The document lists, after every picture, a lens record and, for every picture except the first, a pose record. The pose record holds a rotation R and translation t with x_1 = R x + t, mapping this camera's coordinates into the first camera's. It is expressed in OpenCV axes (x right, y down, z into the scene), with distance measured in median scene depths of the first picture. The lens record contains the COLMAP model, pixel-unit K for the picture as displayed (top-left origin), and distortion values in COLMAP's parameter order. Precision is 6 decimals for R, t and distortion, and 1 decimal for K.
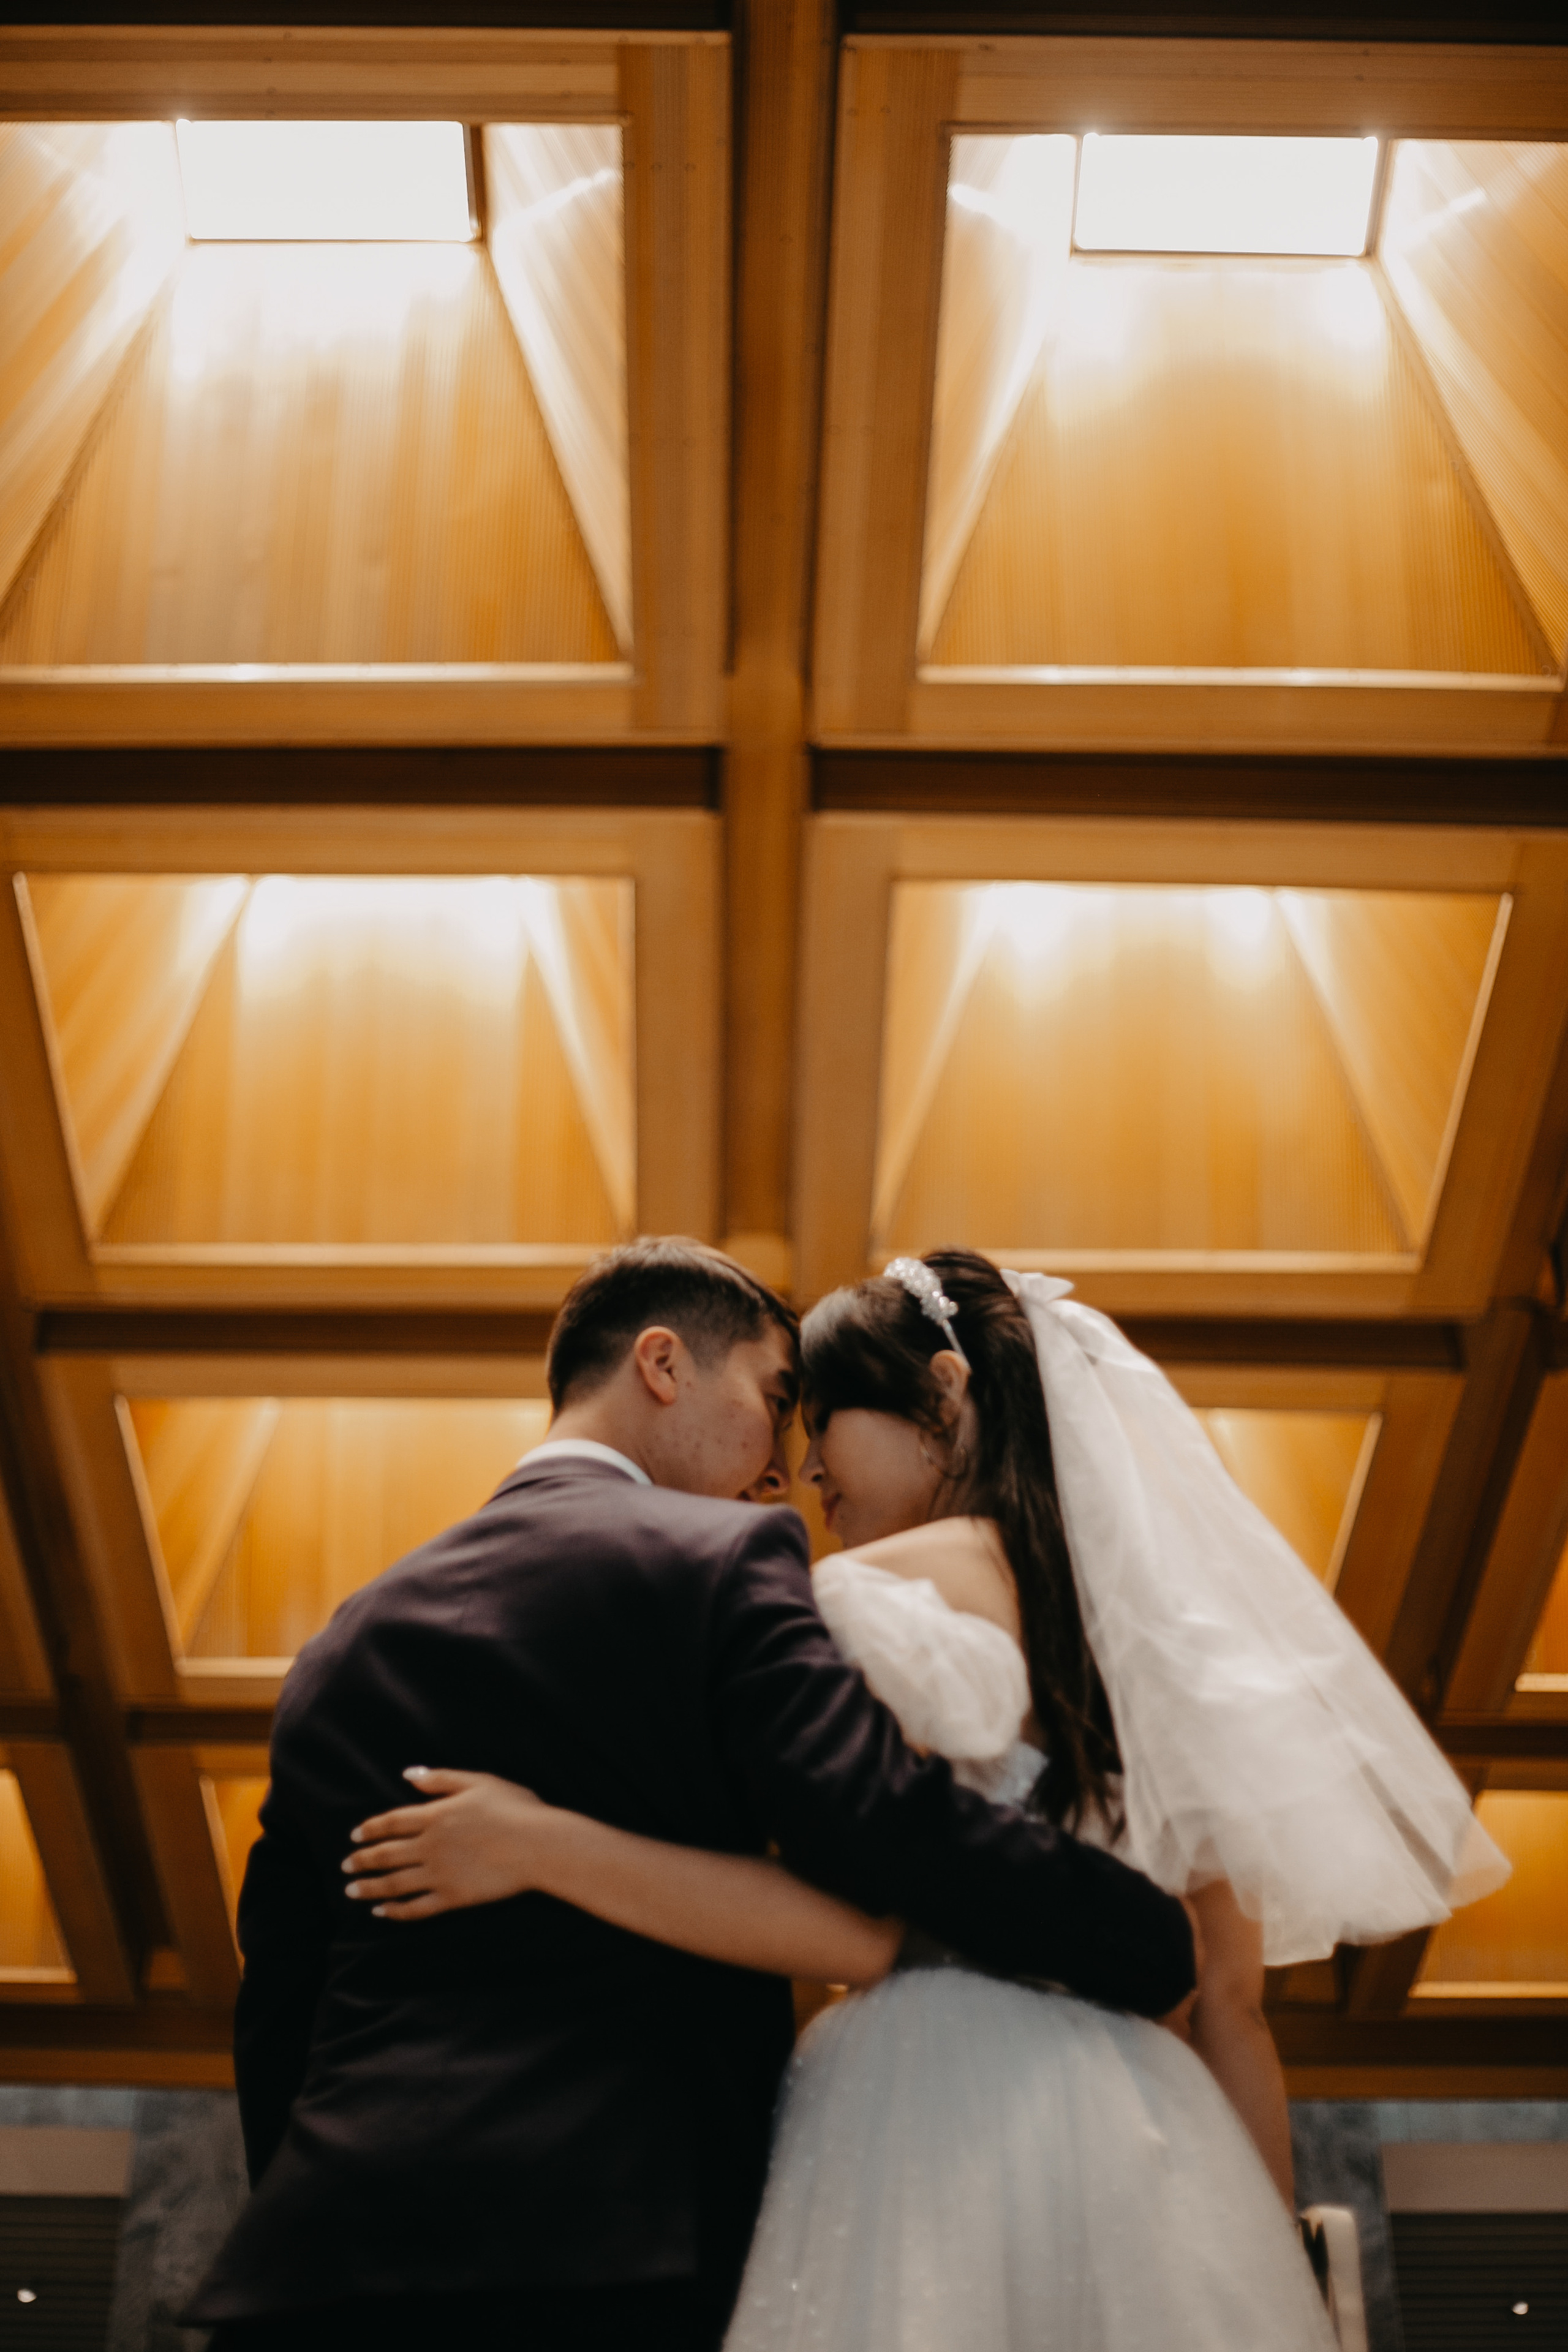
lens RADIAL K [[3605.0, 0, 765.2], [0, 3605.0, 1173.7], [0, 0, 1]] dist [-0.118999, 0.000000]
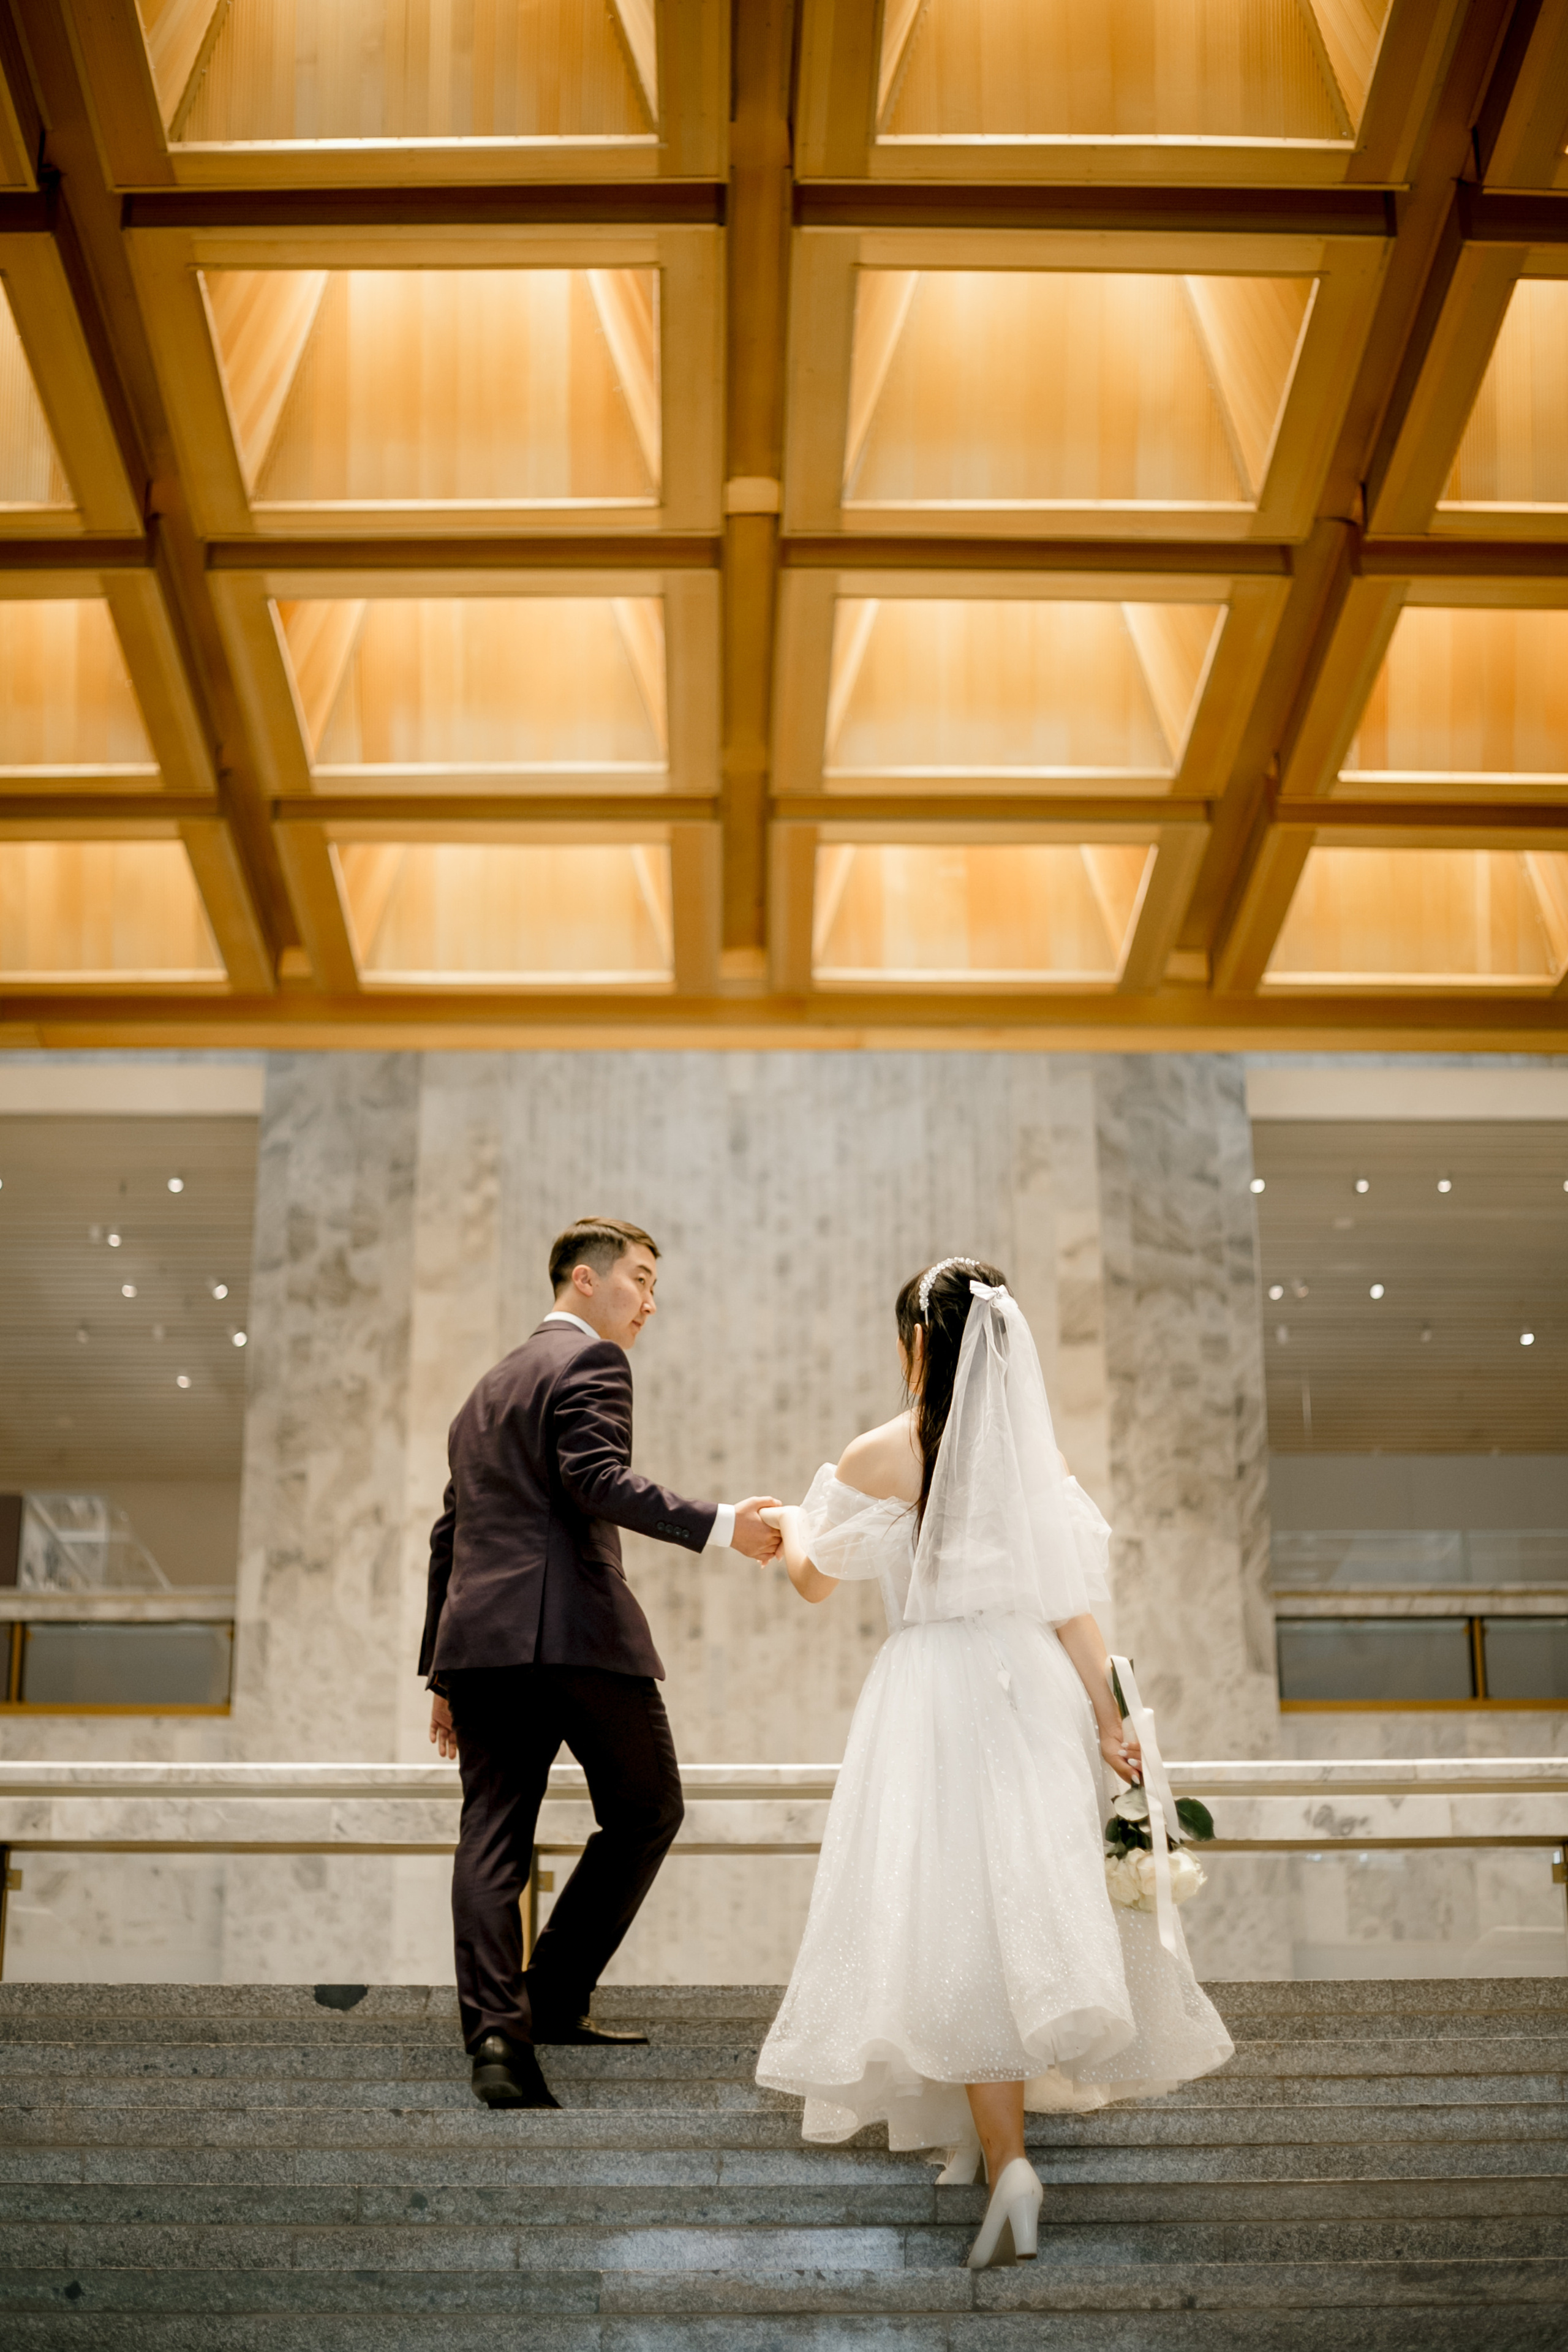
lens RADIAL K [[3605.0, 0, 749.2], [0, 3605.0, 1161.4], [0, 0, 1]] dist [-0.118999, 0.000000]
pose [[0.999960, -0.008735, -0.001808, -0.004039], [0.008831, 0.941034, 0.338197, -0.192169], [-0.001253, -0.338200, 0.941074, -0.314949]]
